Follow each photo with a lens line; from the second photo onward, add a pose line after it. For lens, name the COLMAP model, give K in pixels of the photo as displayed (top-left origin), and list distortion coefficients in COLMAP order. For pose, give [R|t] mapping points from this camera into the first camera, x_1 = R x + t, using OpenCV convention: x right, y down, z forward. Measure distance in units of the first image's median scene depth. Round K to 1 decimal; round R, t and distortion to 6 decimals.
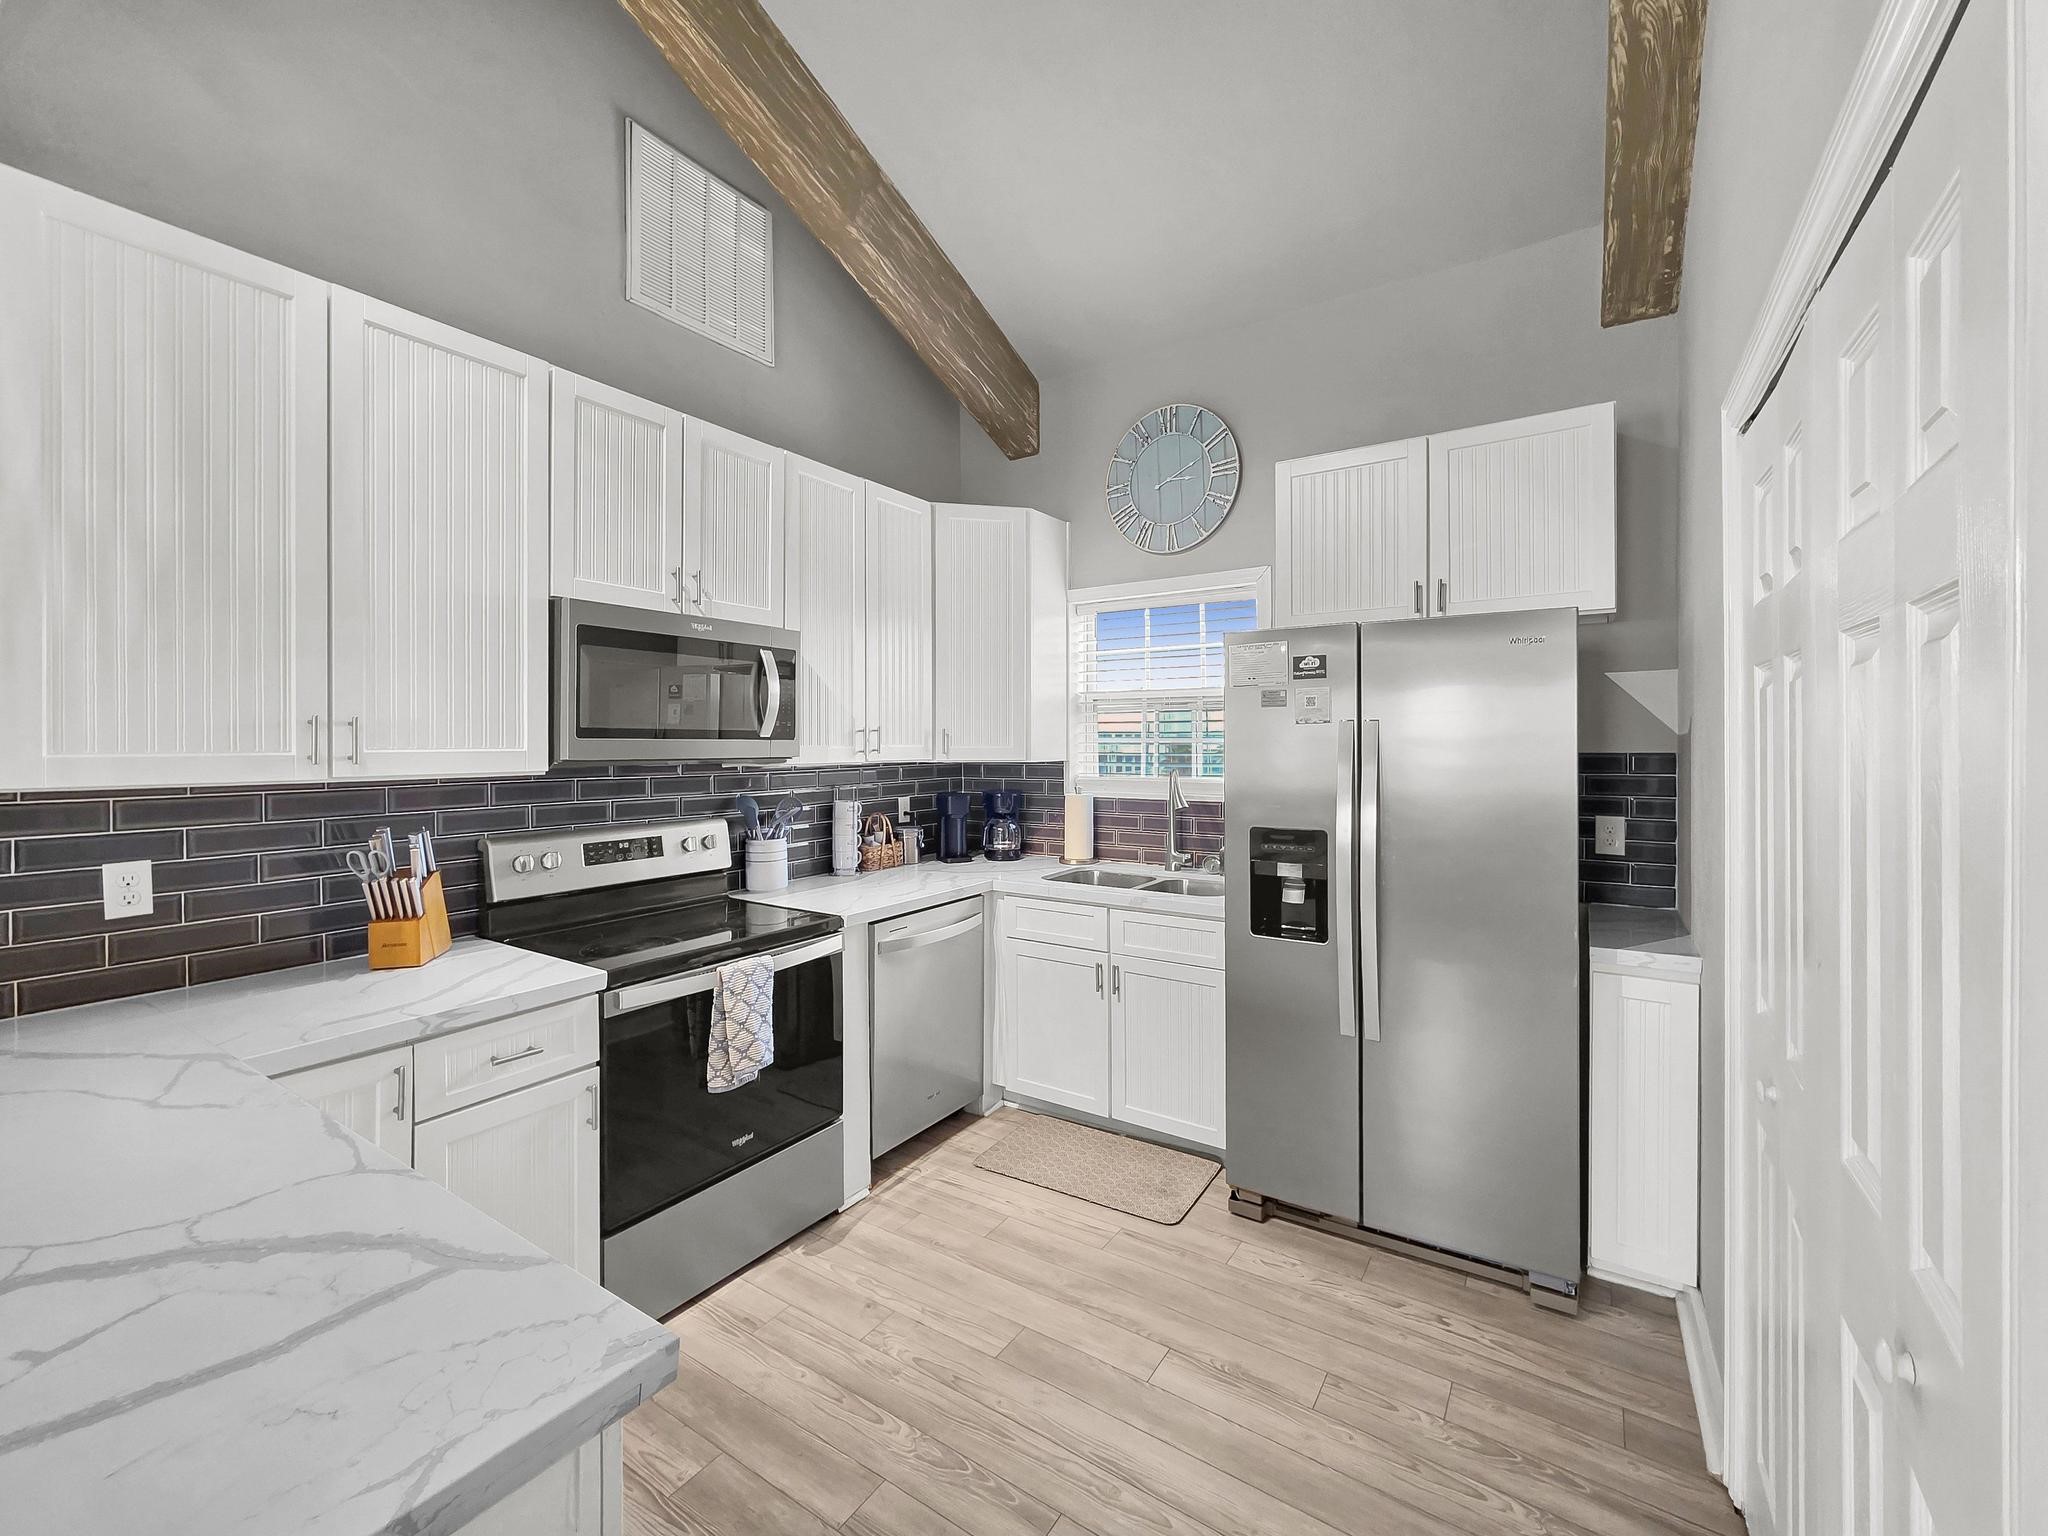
lens RADIAL K [[842.1, 0, 1045.4], [0, 842.1, 751.1], [0, 0, 1]] dist [0.001399, 0.000195]
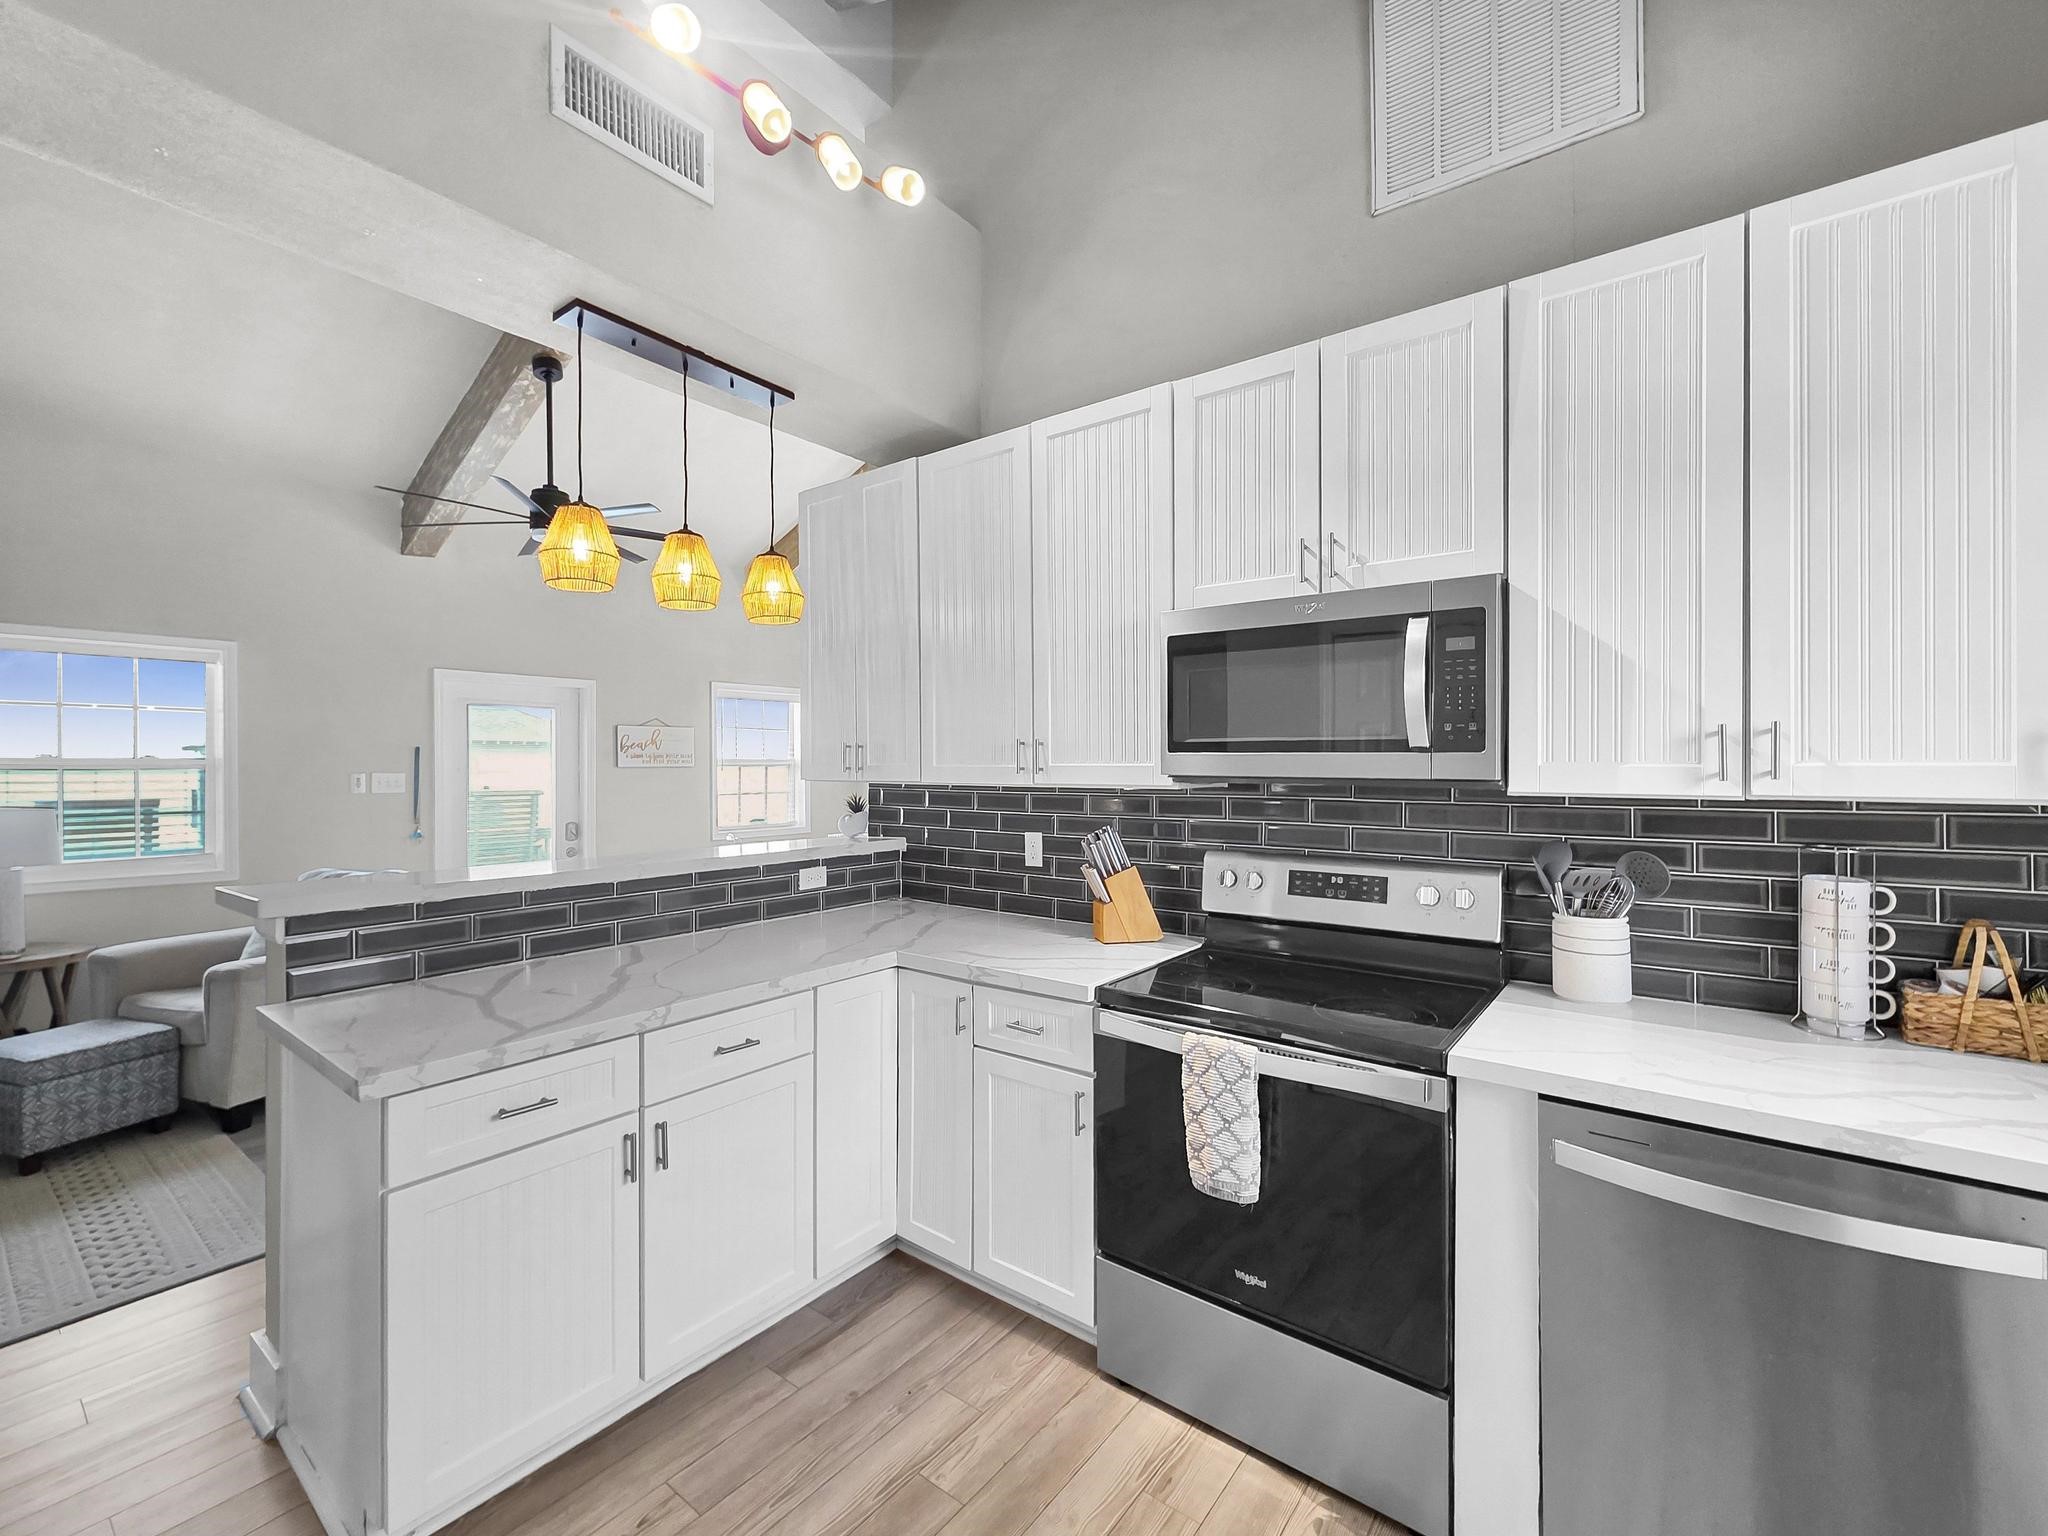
lens RADIAL K [[867.9, 0, 1024.0], [0, 867.9, 768.0], [0, 0, 1]] dist [0.001604, 0.000067]
pose [[-0.081641, 0.007929, -0.996630, 0.398177], [-0.010535, 0.999906, 0.008818, -0.004192], [0.996606, 0.011219, -0.081550, 0.782737]]
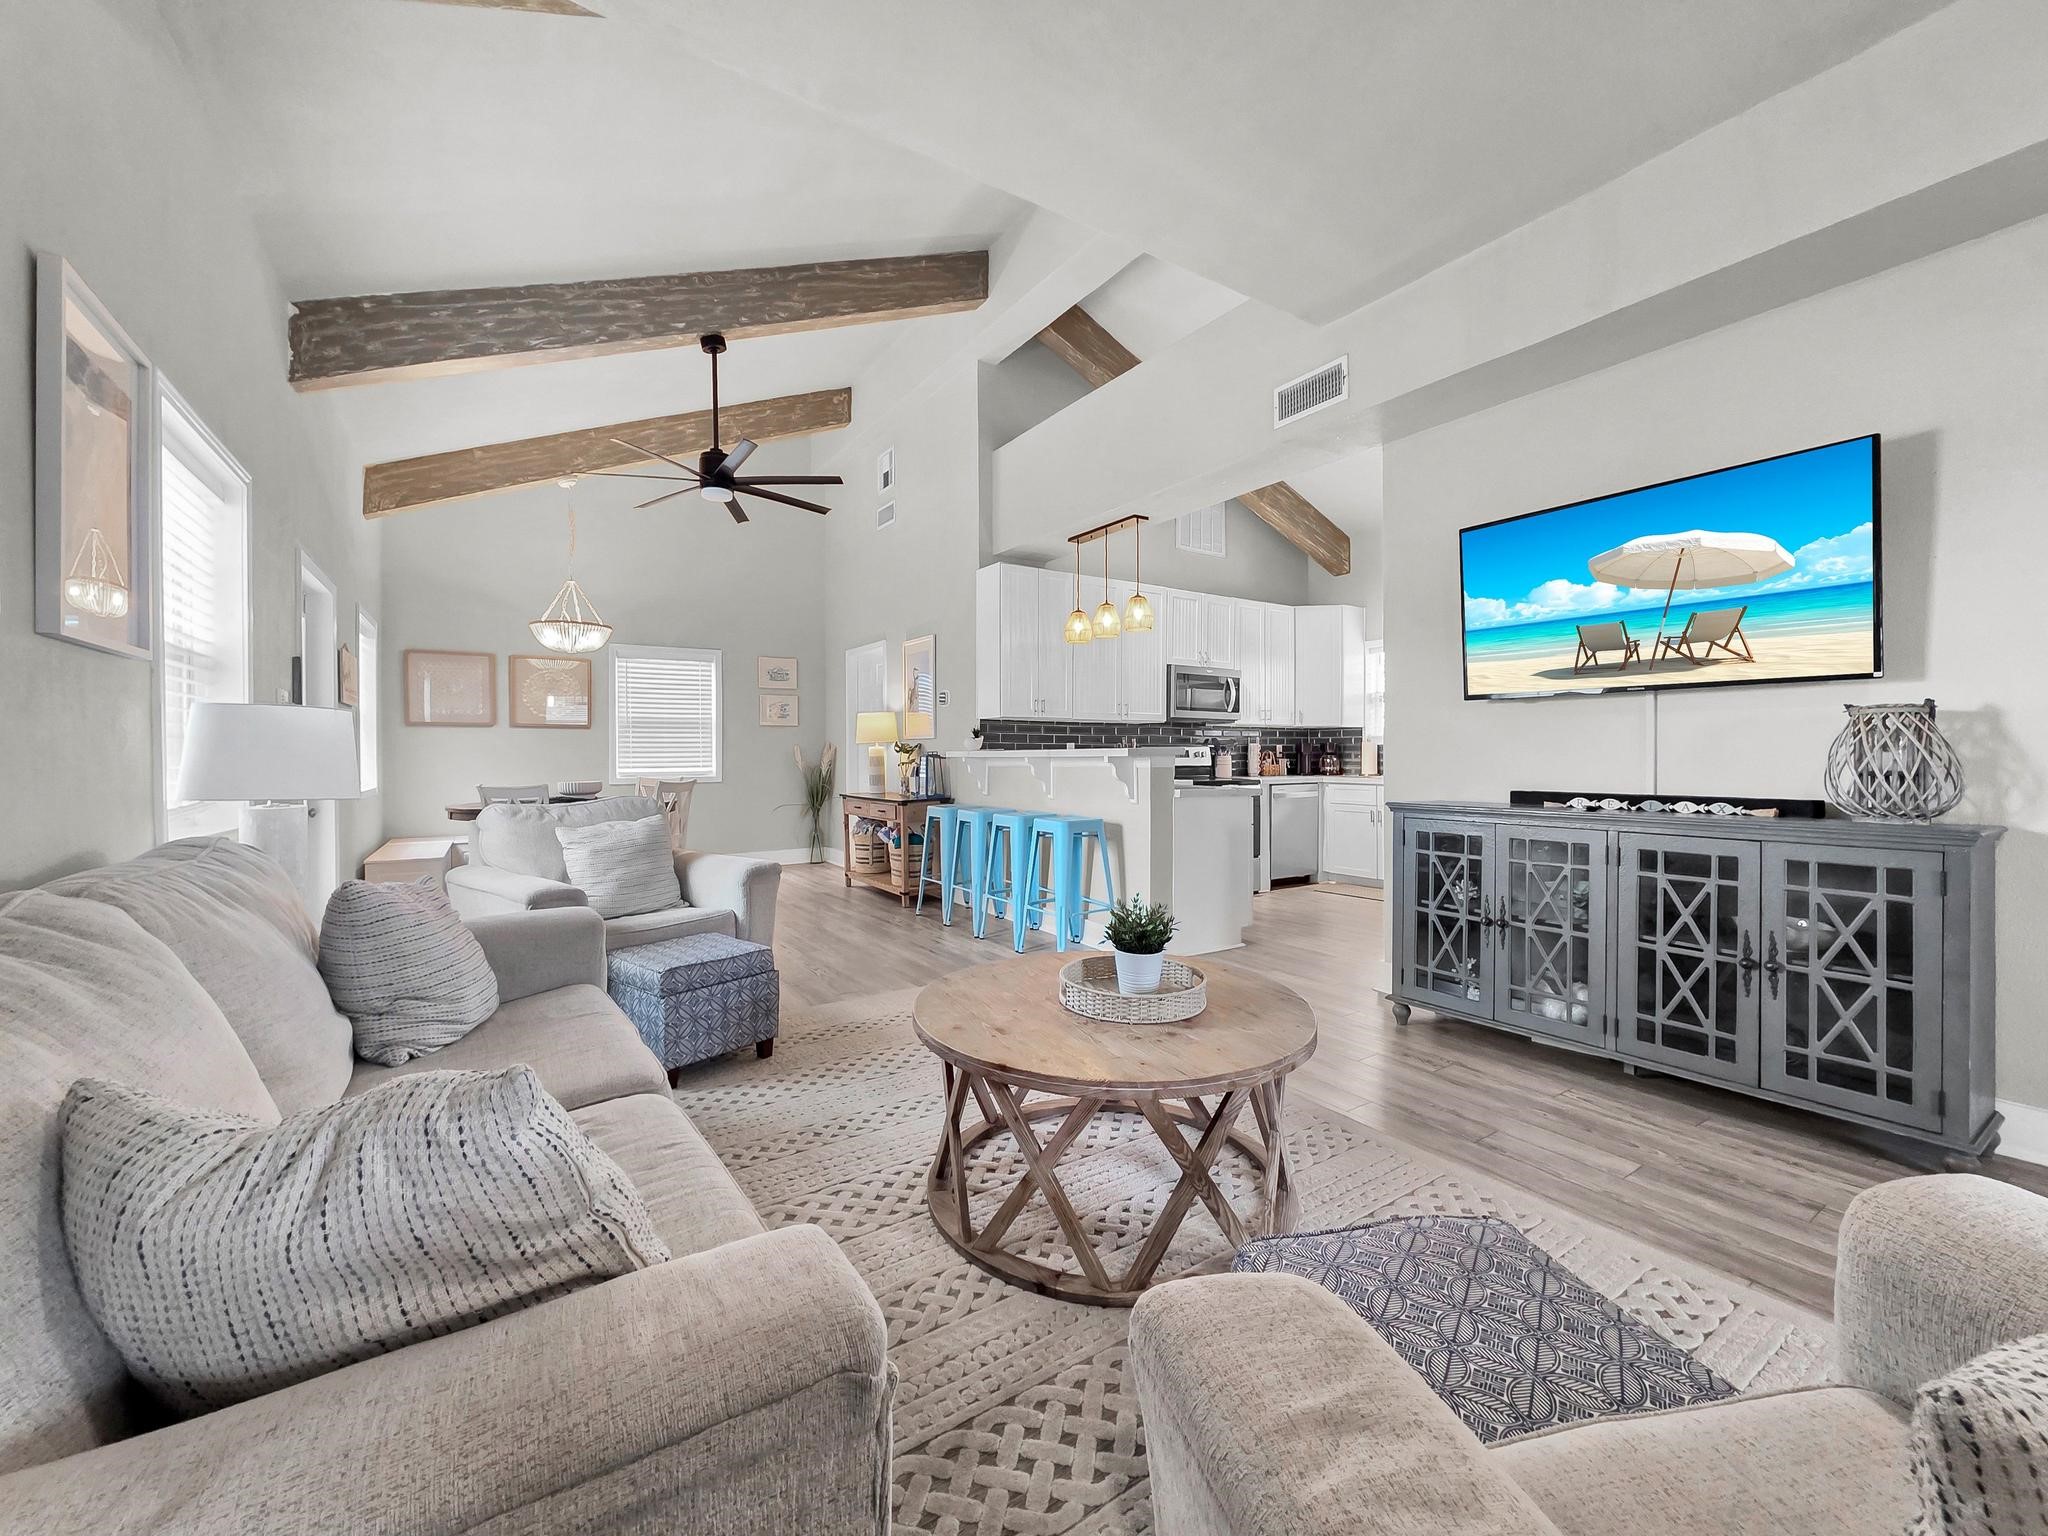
lens RADIAL K [[827.1, 0, 1031.5], [0, 827.1, 756.4], [0, 0, 1]] dist [0.001488, 0.000051]
pose [[0.912870, 0.001985, -0.408245, 0.160042], [-0.005879, 0.999948, -0.008284, 0.154766], [0.408208, 0.009962, 0.912835, -1.661121]]
